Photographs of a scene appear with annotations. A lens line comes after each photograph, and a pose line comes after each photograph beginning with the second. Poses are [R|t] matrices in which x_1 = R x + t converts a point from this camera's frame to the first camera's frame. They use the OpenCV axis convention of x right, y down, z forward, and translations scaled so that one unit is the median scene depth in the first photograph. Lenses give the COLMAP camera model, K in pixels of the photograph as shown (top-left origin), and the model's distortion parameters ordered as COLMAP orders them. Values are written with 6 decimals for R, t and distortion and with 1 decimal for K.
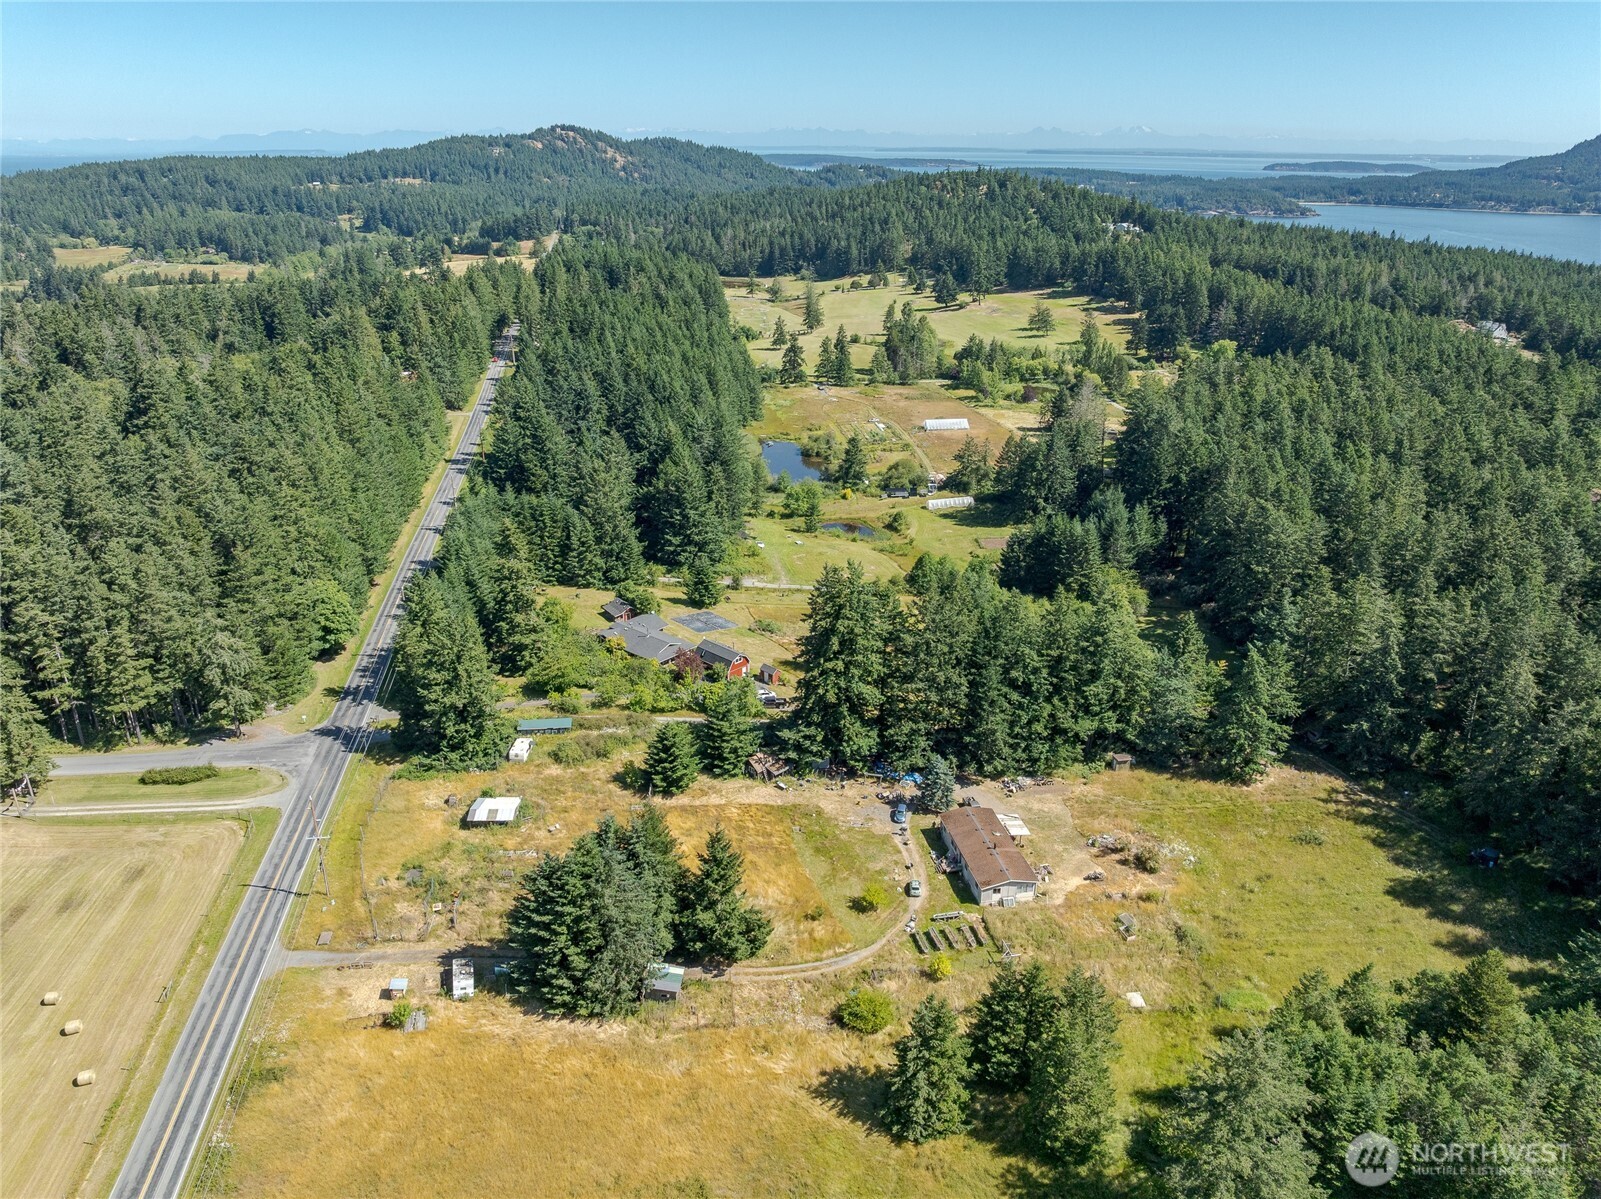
lens RADIAL K [[1158.6, 0, 799.0], [0, 1158.6, 607.0], [0, 0, 1]] dist [-0.041253, -0.001008]
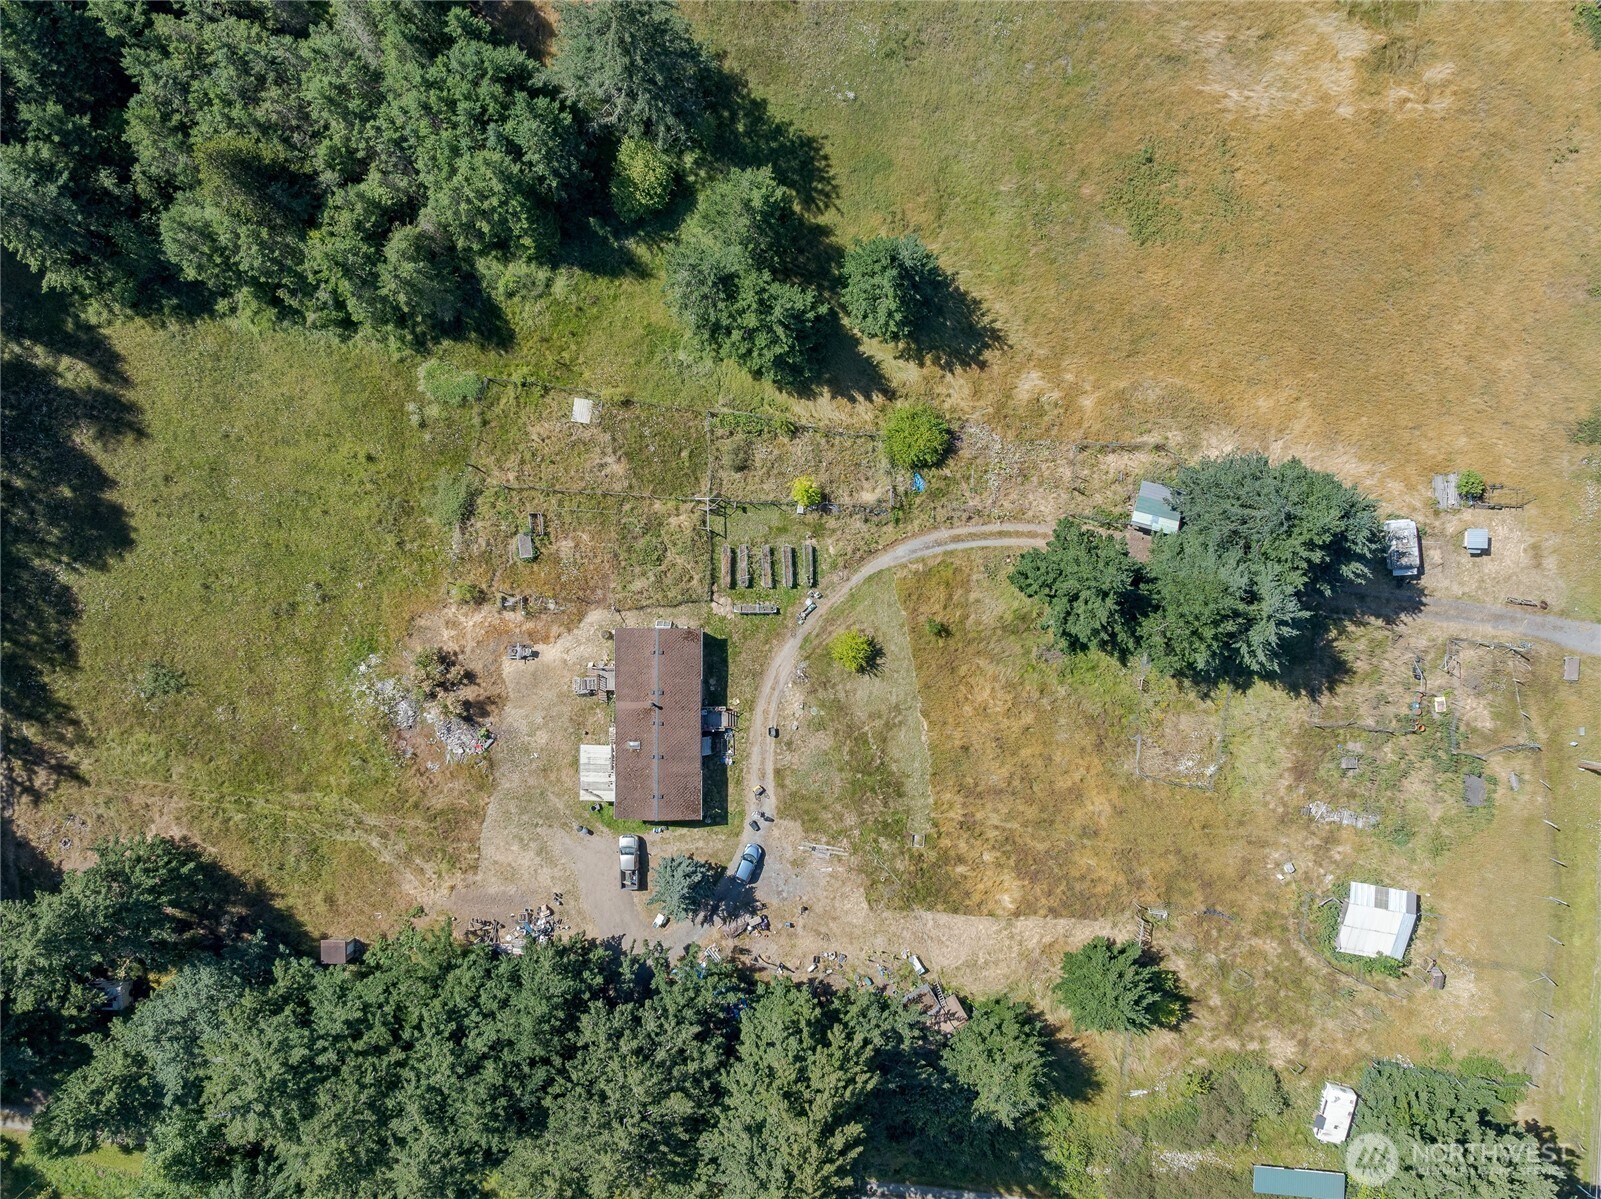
lens RADIAL K [[1158.6, 0, 799.0], [0, 1158.6, 607.0], [0, 0, 1]] dist [-0.041253, -0.001008]
pose [[-0.980042, -0.198215, -0.015092, 0.115632], [0.056232, -0.349248, 0.935342, -0.426322], [-0.190669, 0.915826, 0.353424, 0.738260]]
